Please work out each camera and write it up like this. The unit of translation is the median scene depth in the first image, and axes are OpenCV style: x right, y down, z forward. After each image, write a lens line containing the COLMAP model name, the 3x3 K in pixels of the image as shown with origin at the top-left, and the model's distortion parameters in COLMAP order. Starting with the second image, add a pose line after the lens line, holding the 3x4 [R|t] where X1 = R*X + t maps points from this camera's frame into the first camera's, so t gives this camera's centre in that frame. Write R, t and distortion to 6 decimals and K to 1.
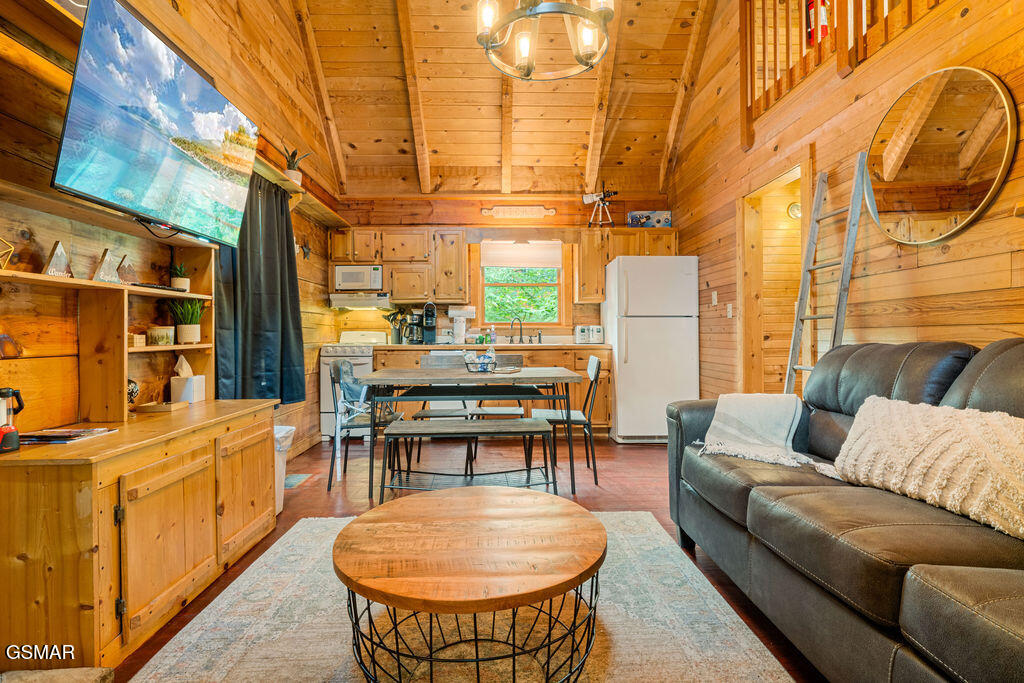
lens RADIAL K [[501.3, 0, 512.4], [0, 501.3, 334.8], [0, 0, 1]] dist [0.000567, -0.000003]
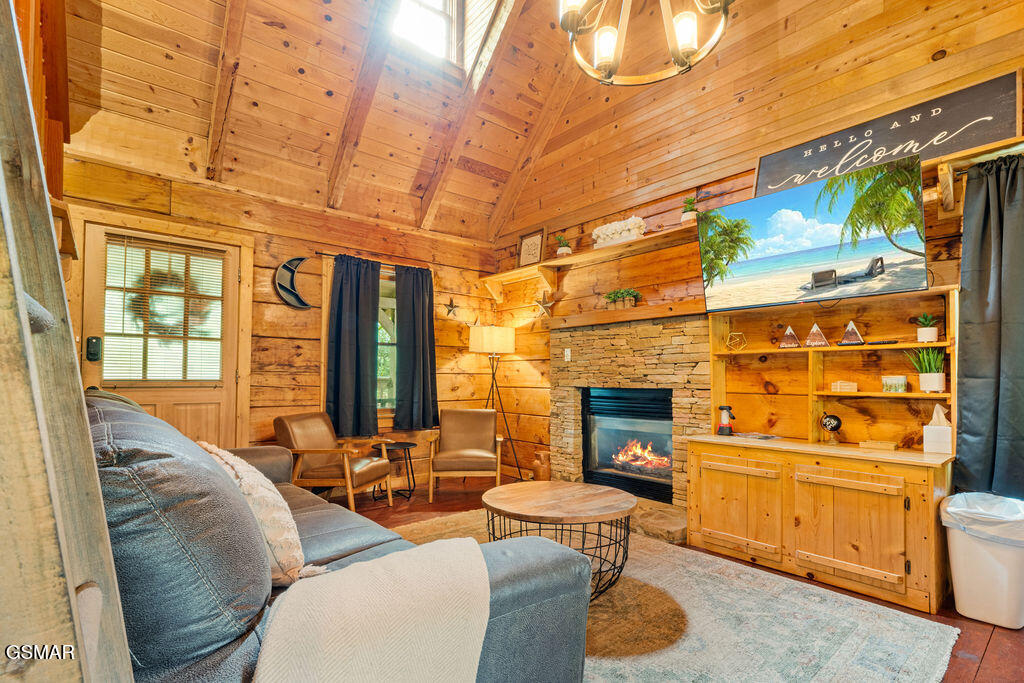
lens RADIAL K [[482.5, 0, 512.5], [0, 482.5, 369.4], [0, 0, 1]] dist [-0.000233, -0.000013]
pose [[-0.781334, -0.007968, -0.624062, 0.307301], [-0.001076, 0.999934, -0.011420, -0.008083], [0.624112, -0.008252, -0.781291, 0.627586]]
